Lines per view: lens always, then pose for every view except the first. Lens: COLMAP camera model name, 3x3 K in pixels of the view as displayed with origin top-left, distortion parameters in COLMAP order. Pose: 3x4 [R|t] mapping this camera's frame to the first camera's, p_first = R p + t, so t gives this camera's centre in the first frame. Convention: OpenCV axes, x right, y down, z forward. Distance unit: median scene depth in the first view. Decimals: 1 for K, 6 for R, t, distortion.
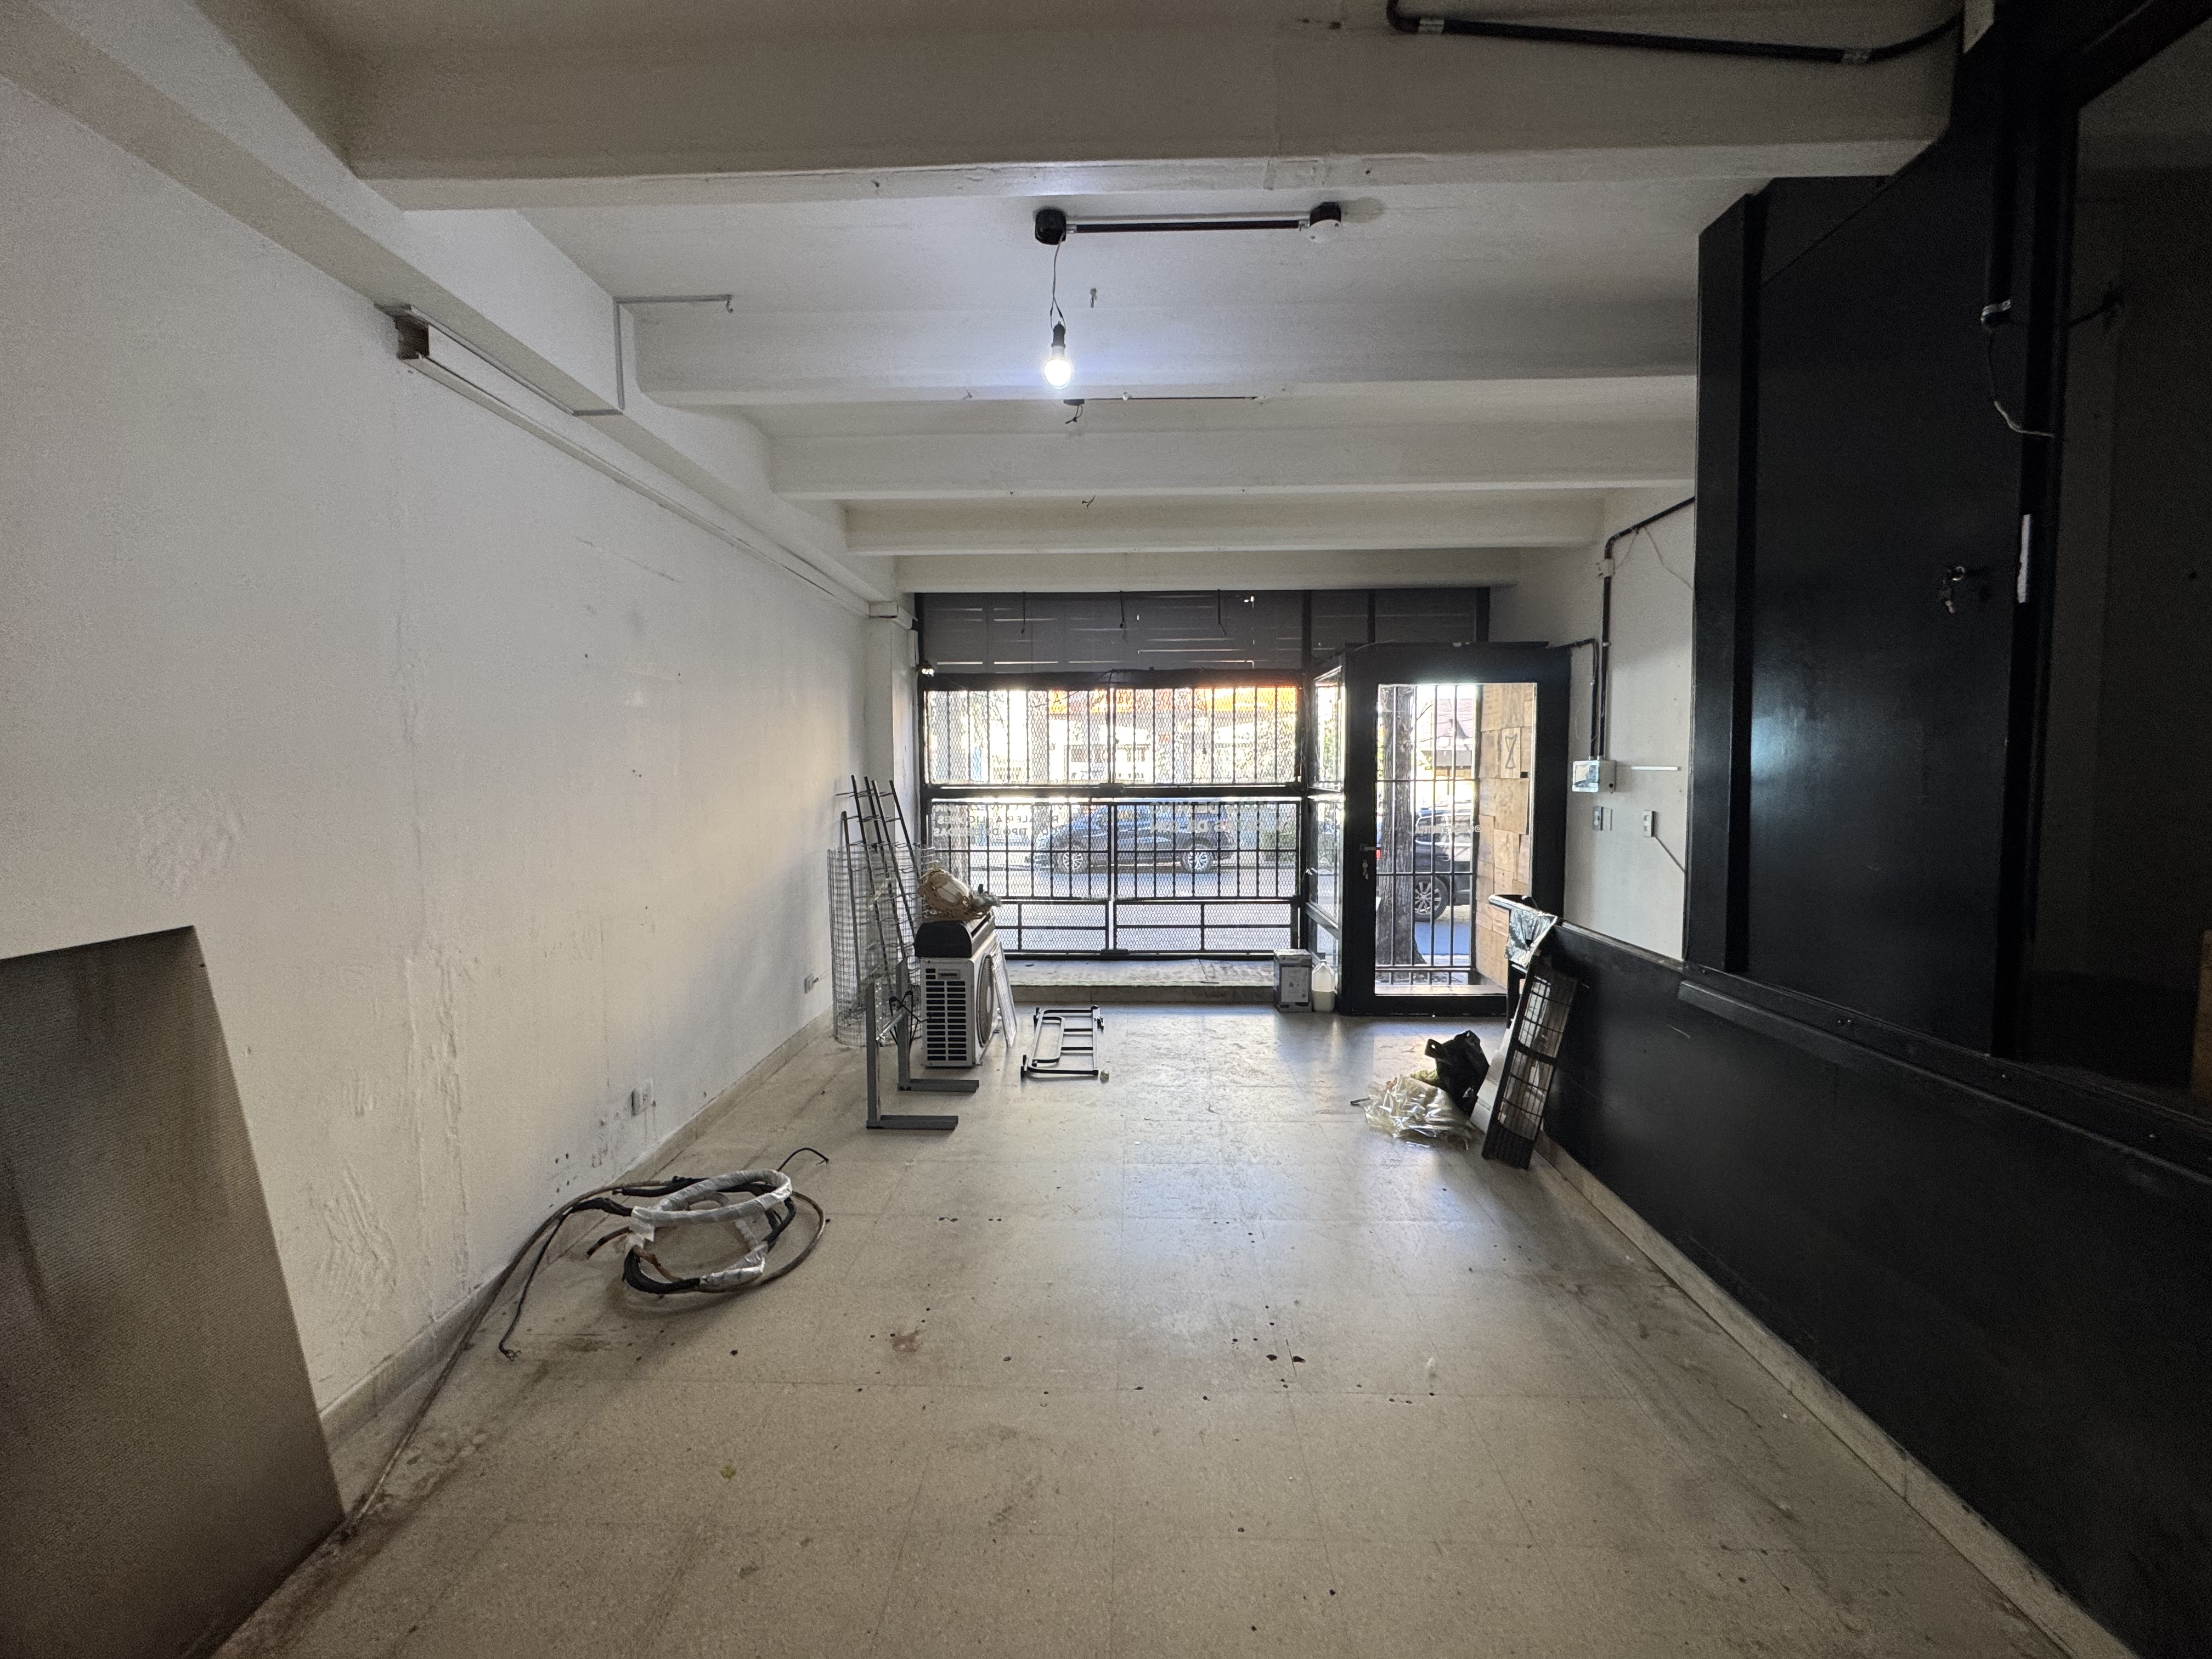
lens RADIAL K [[903.6, 0, 1106.0], [0, 903.6, 829.5], [0, 0, 1]] dist [-0.000556, -0.000125]
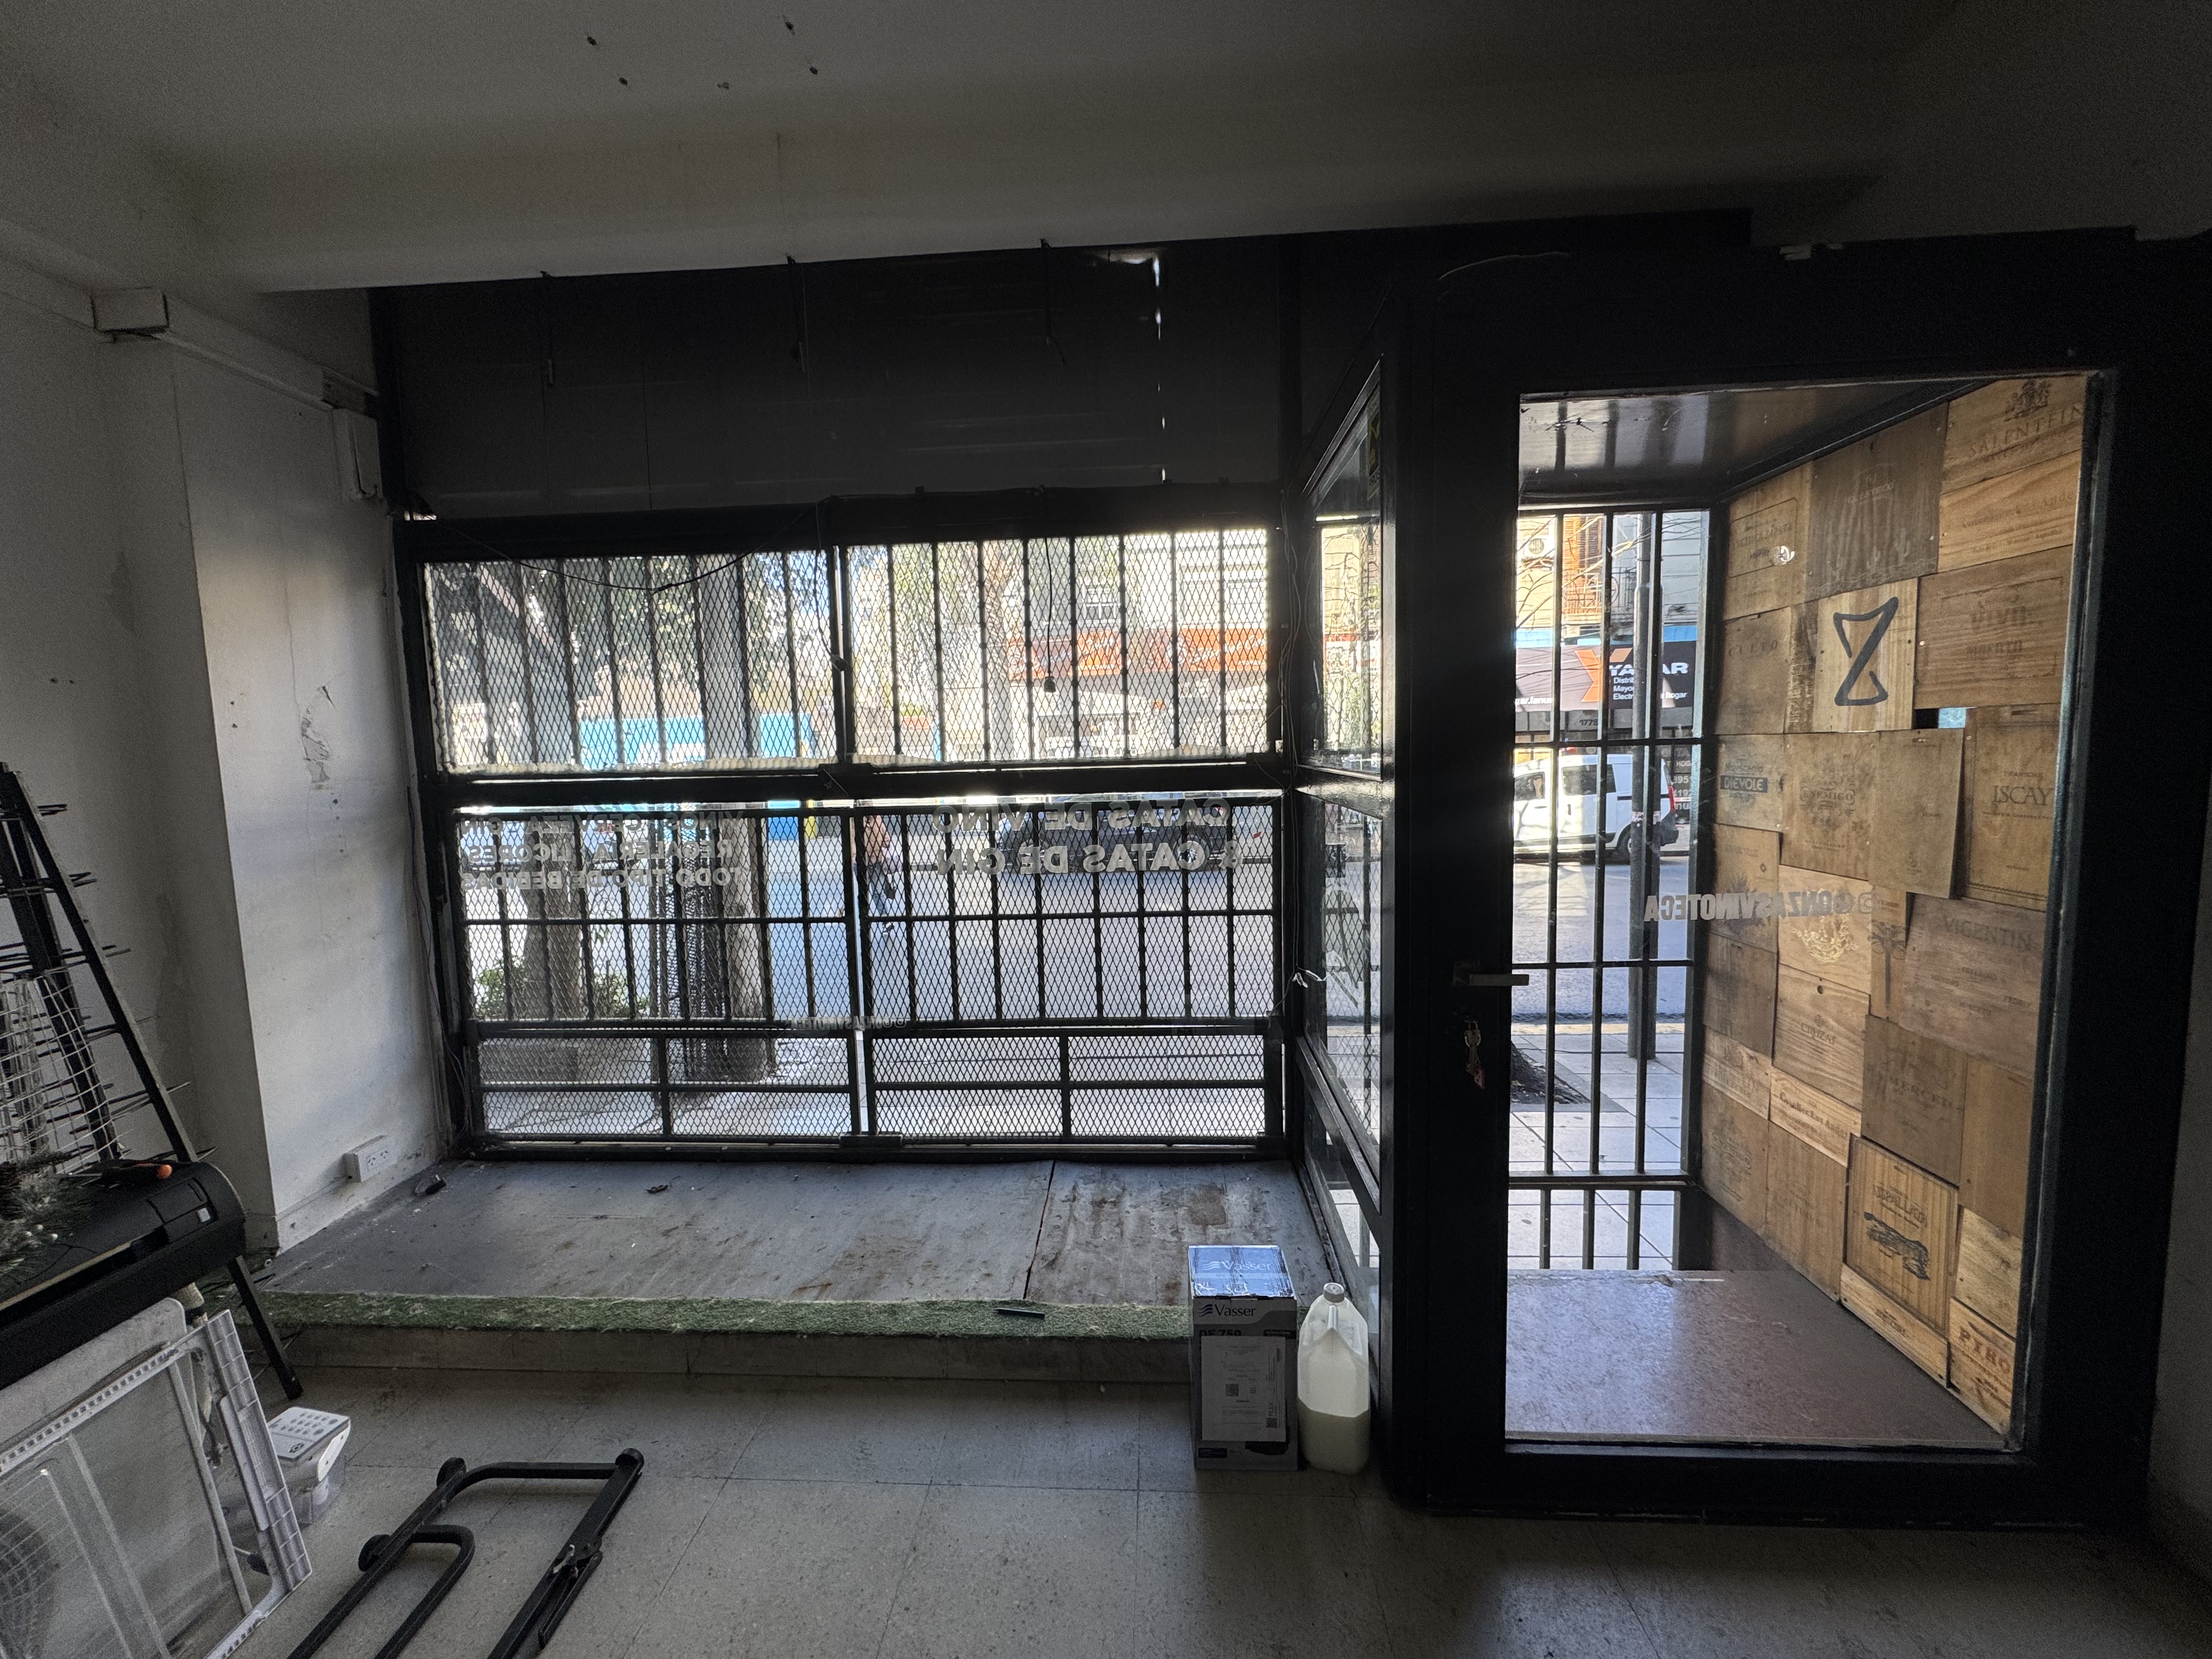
lens RADIAL K [[880.9, 0, 1102.4], [0, 880.9, 829.4], [0, 0, 1]] dist [-0.002046, -0.000614]
pose [[0.999053, -0.017879, -0.039670, 0.145824], [0.018960, 0.999454, 0.027041, -0.029555], [0.039165, -0.027768, 0.998847, 0.577203]]
